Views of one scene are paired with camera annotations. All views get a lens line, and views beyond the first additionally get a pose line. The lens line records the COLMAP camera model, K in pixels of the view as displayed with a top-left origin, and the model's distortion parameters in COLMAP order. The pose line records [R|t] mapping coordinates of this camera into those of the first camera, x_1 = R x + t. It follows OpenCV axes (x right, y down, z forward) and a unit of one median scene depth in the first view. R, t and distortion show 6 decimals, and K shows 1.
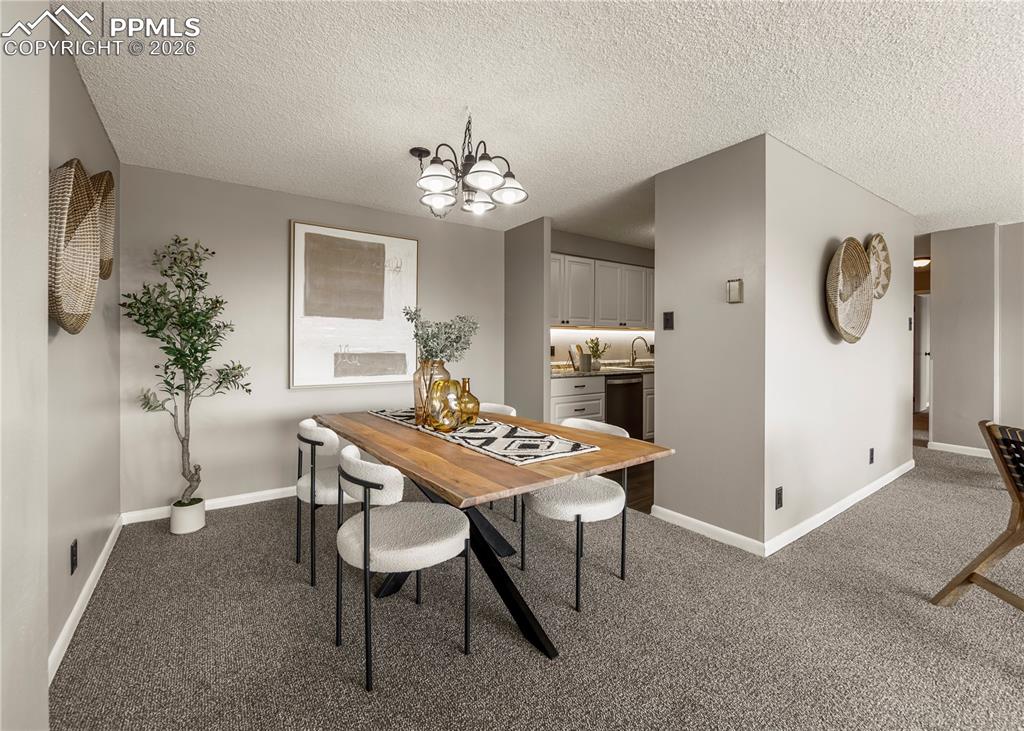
lens RADIAL K [[432.3, 0, 508.9], [0, 432.3, 341.2], [0, 0, 1]] dist [-0.000644, 0.000050]
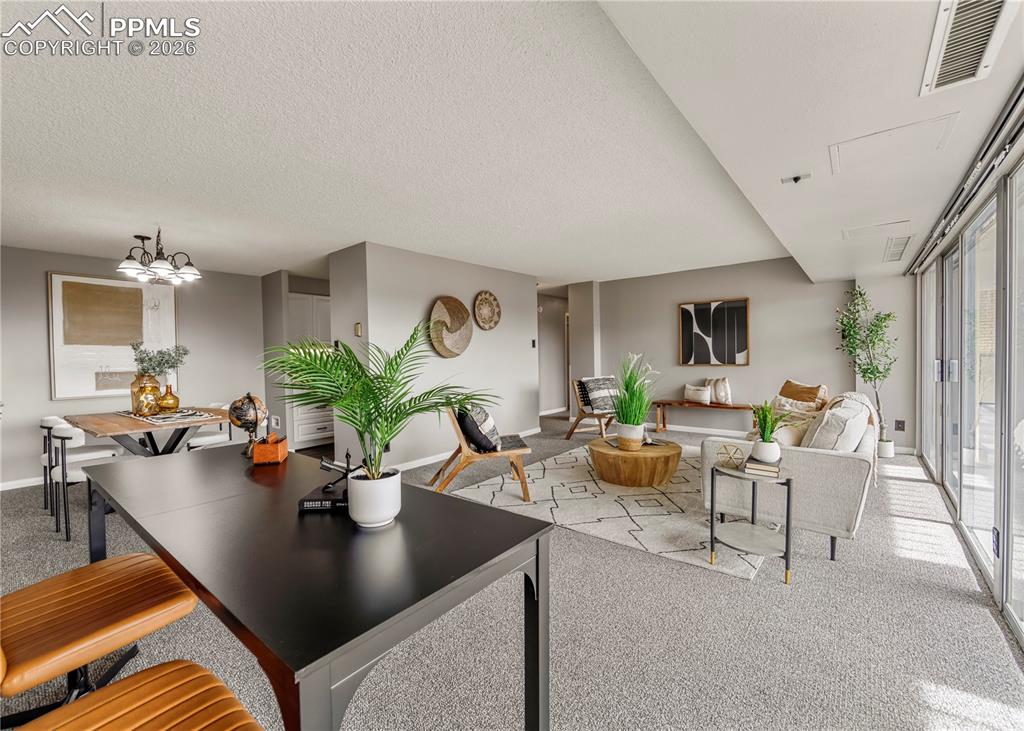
lens RADIAL K [[429.6, 0, 512.2], [0, 429.6, 360.9], [0, 0, 1]] dist [-0.000558, -0.000024]
pose [[0.964440, -0.023074, 0.263292, 0.495047], [0.018649, 0.999640, 0.019295, -0.008983], [-0.263642, -0.013699, 0.964523, -0.618224]]
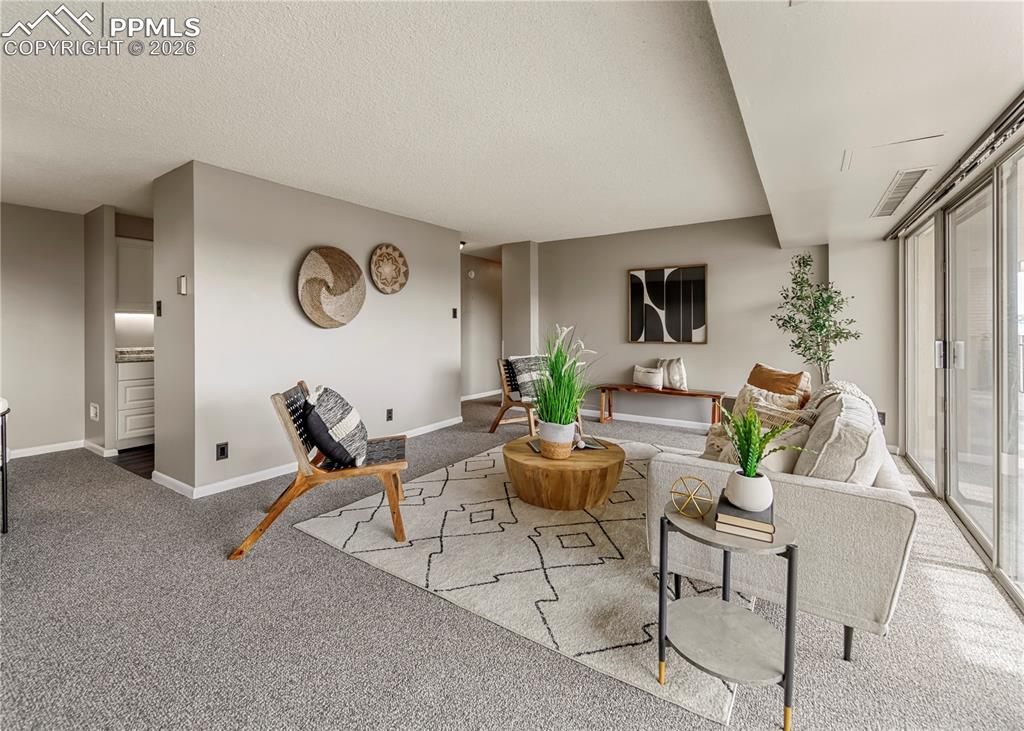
lens RADIAL K [[444.7, 0, 510.4], [0, 444.7, 322.1], [0, 0, 1]] dist [-0.000671, -0.000001]
pose [[0.933902, 0.003099, 0.357516, 0.701671], [0.000397, 0.999953, -0.009706, 0.000731], [-0.357529, 0.009206, 0.933856, -0.378703]]
